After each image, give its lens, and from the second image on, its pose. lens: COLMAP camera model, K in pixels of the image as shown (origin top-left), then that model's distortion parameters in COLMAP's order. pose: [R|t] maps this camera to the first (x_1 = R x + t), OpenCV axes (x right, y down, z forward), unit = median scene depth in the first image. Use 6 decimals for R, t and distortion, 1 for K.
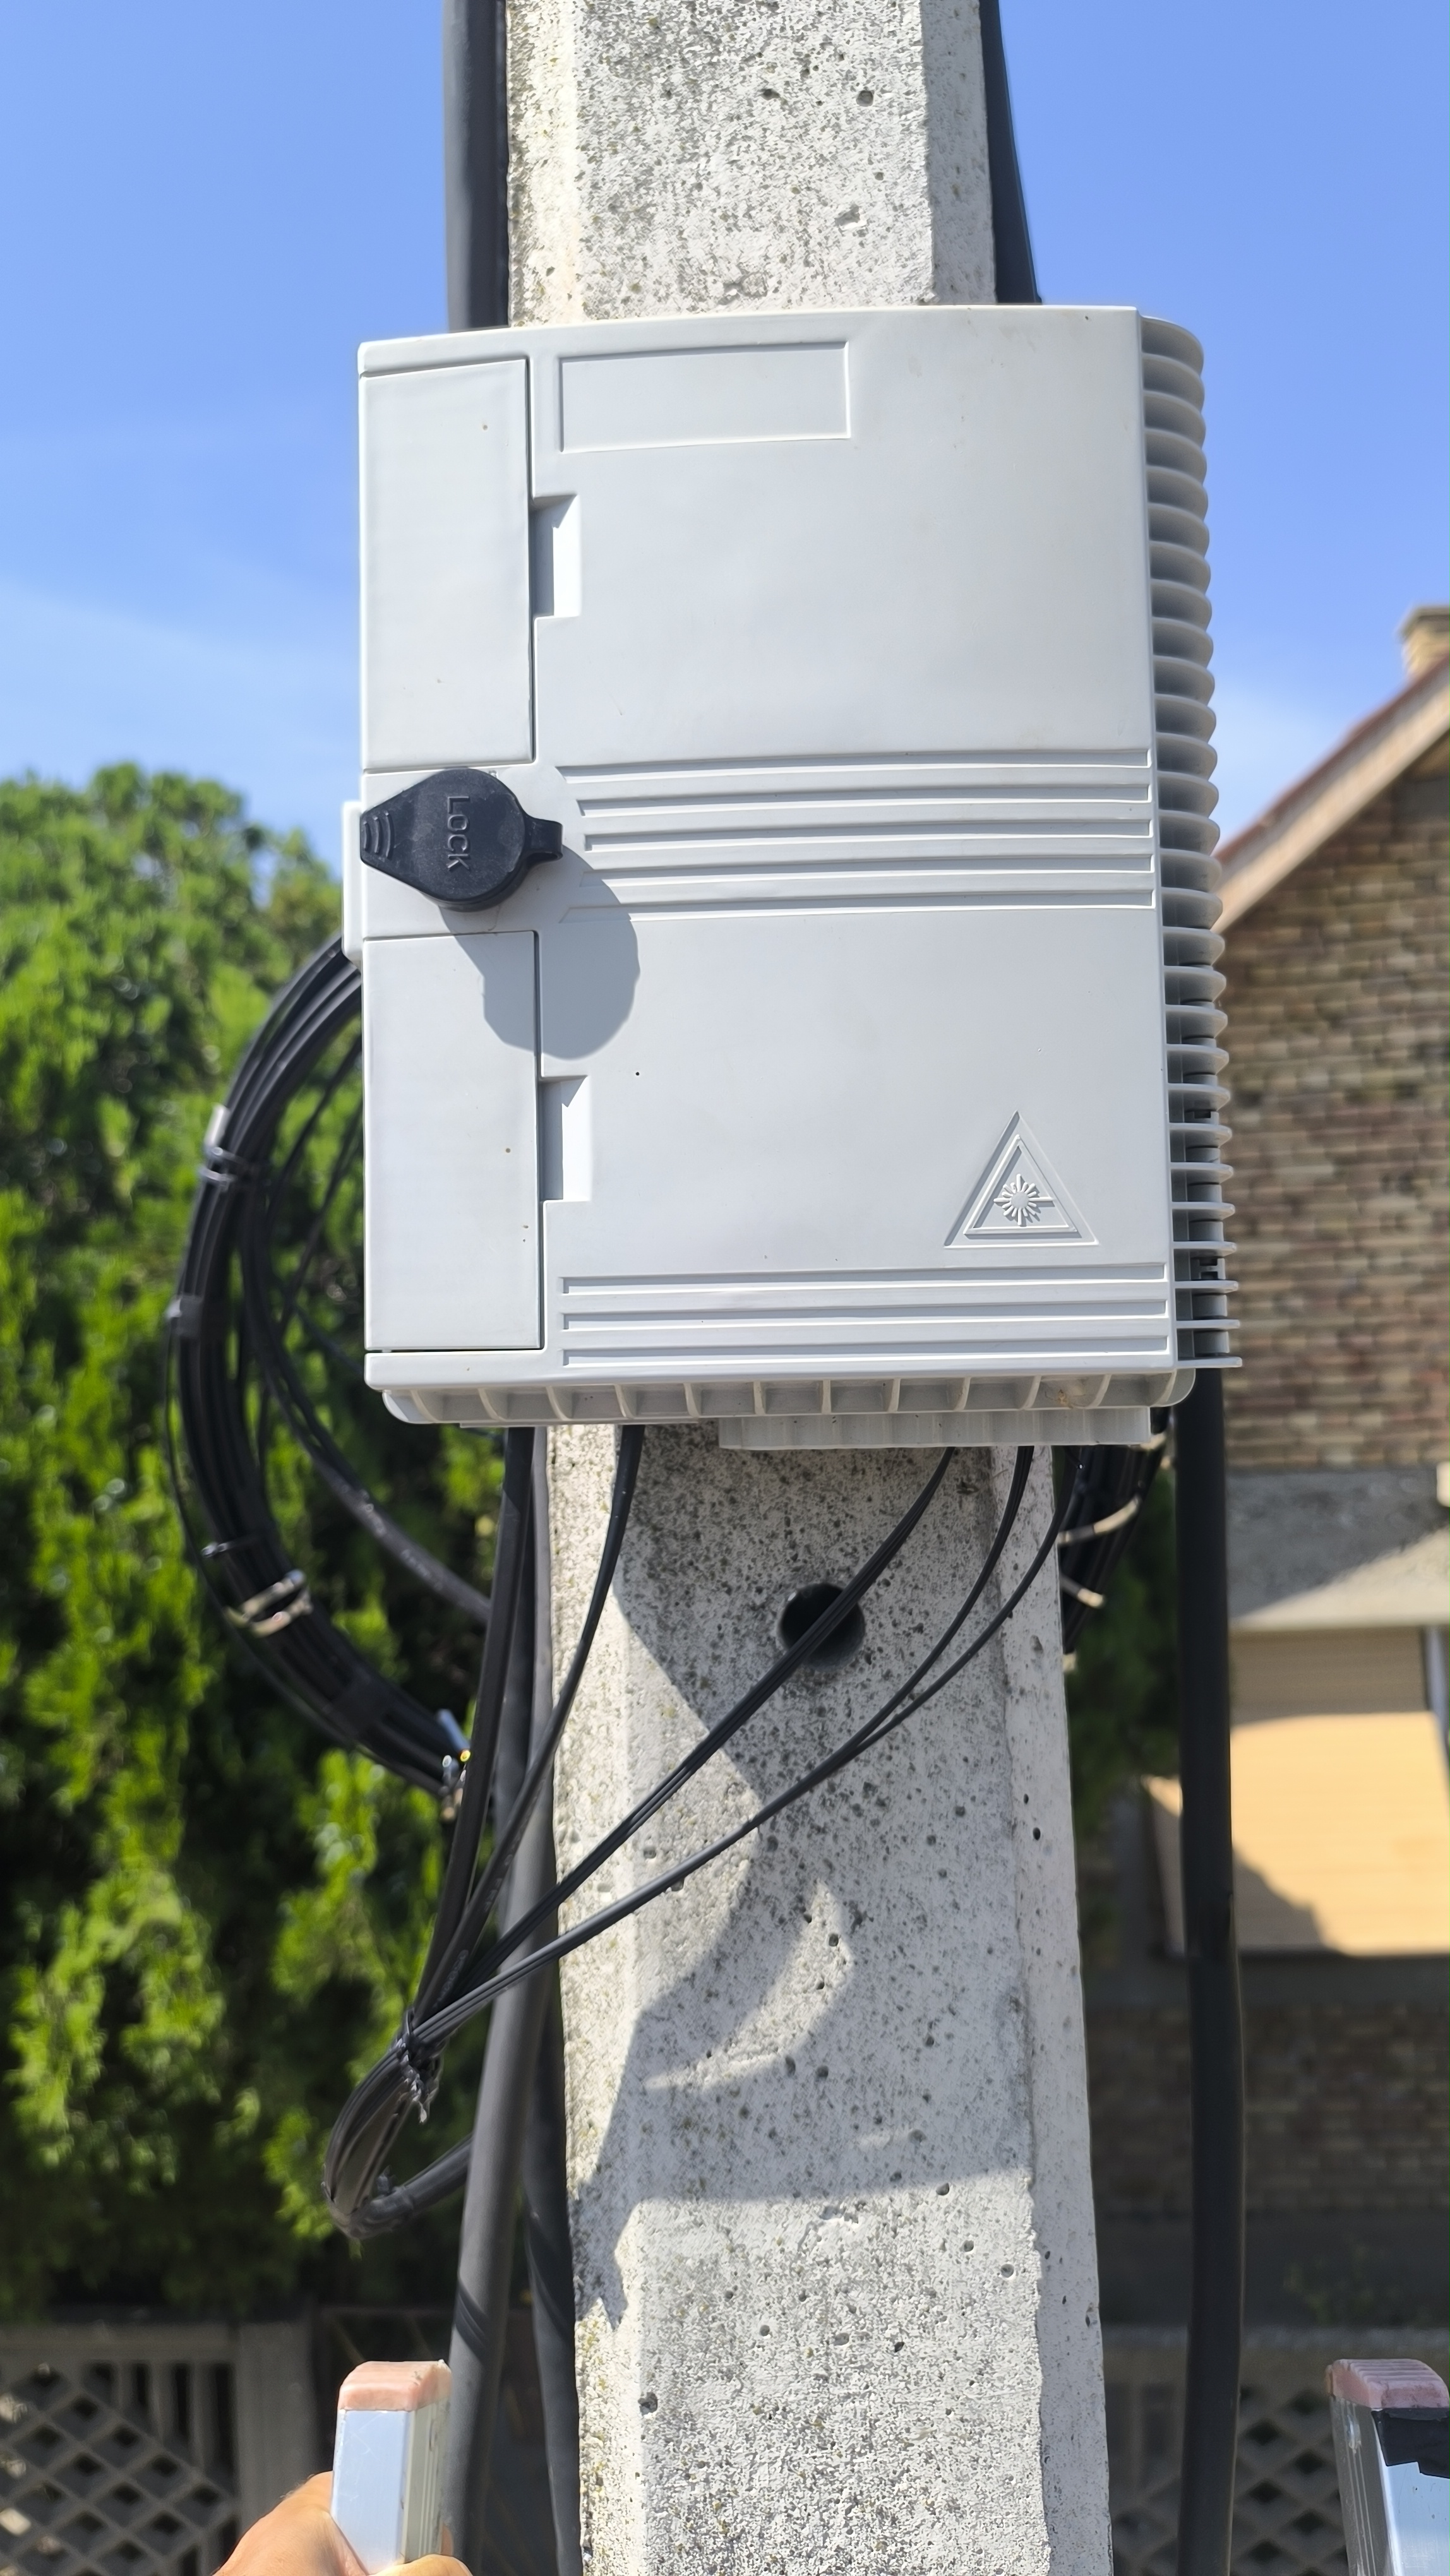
lens RADIAL K [[1754.5, 0, 725.0], [0, 1754.5, 1288.0], [0, 0, 1]] dist [0.033947, -0.049799]
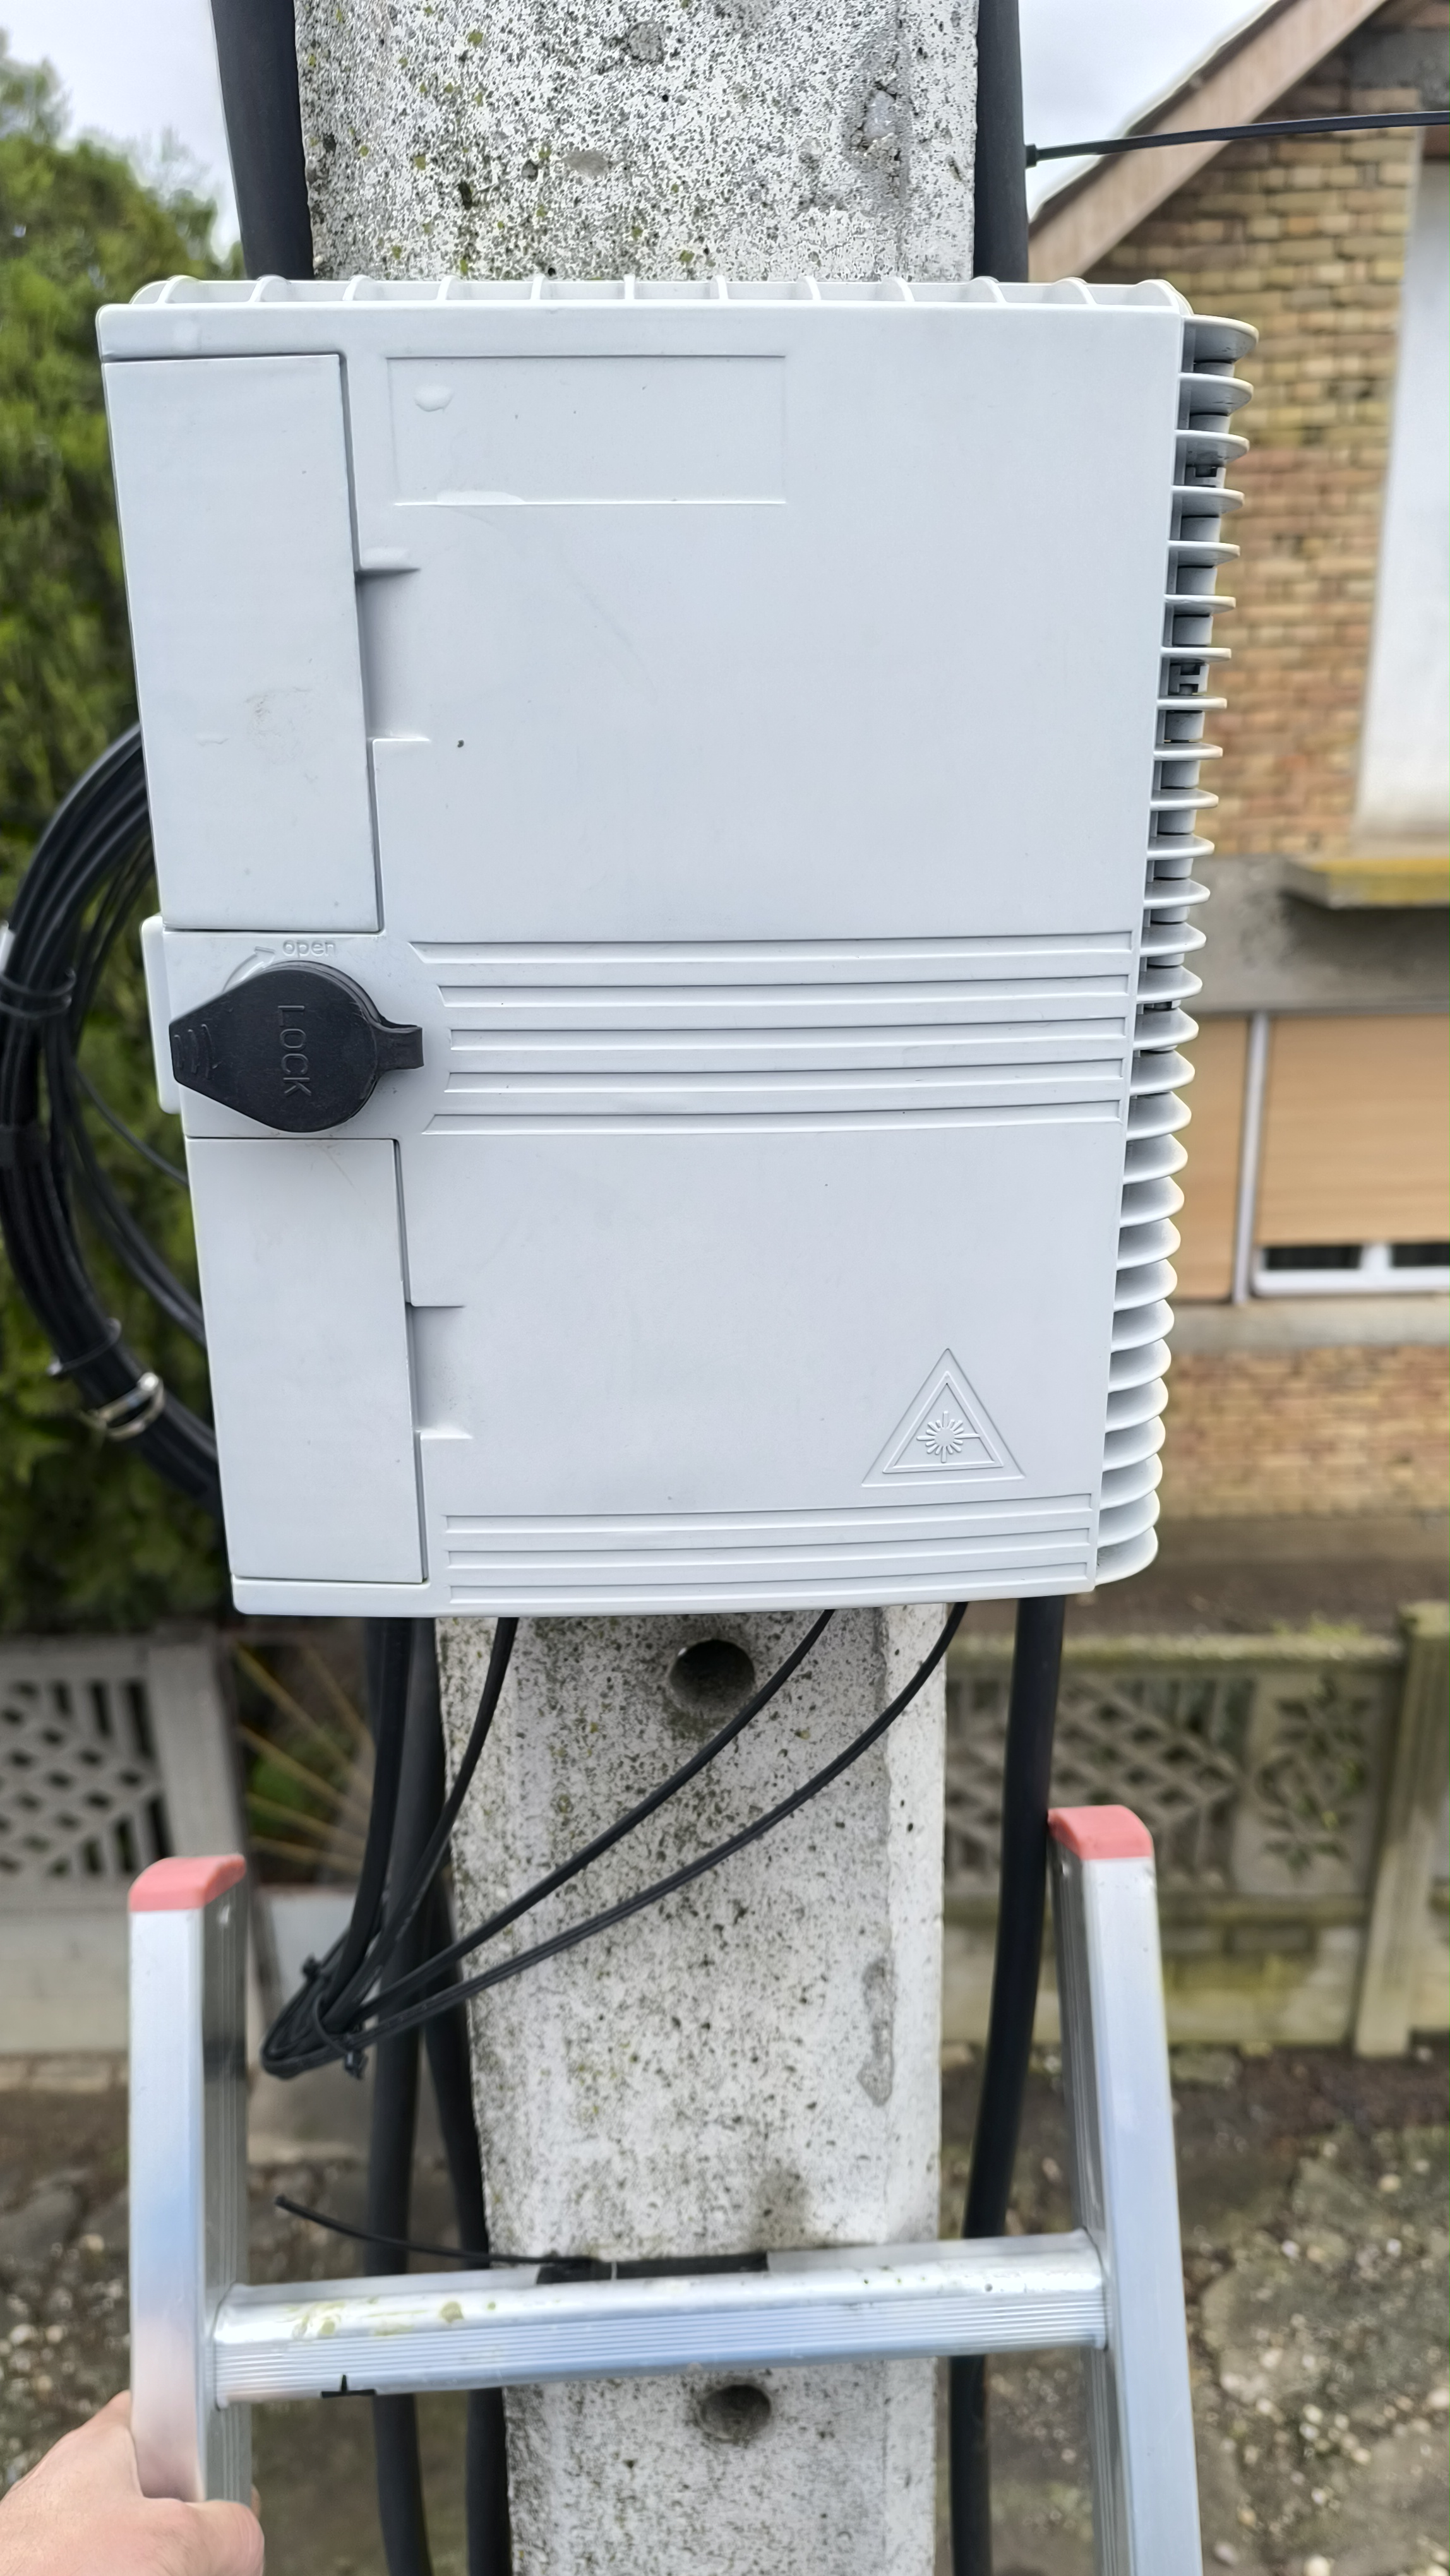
lens RADIAL K [[1754.5, 0, 725.0], [0, 1754.5, 1288.0], [0, 0, 1]] dist [0.033947, -0.049799]
pose [[0.996111, -0.013886, 0.087002, -0.021399], [-0.020063, 0.925804, 0.377470, -0.393577], [-0.085788, -0.377748, 0.921926, 0.160102]]
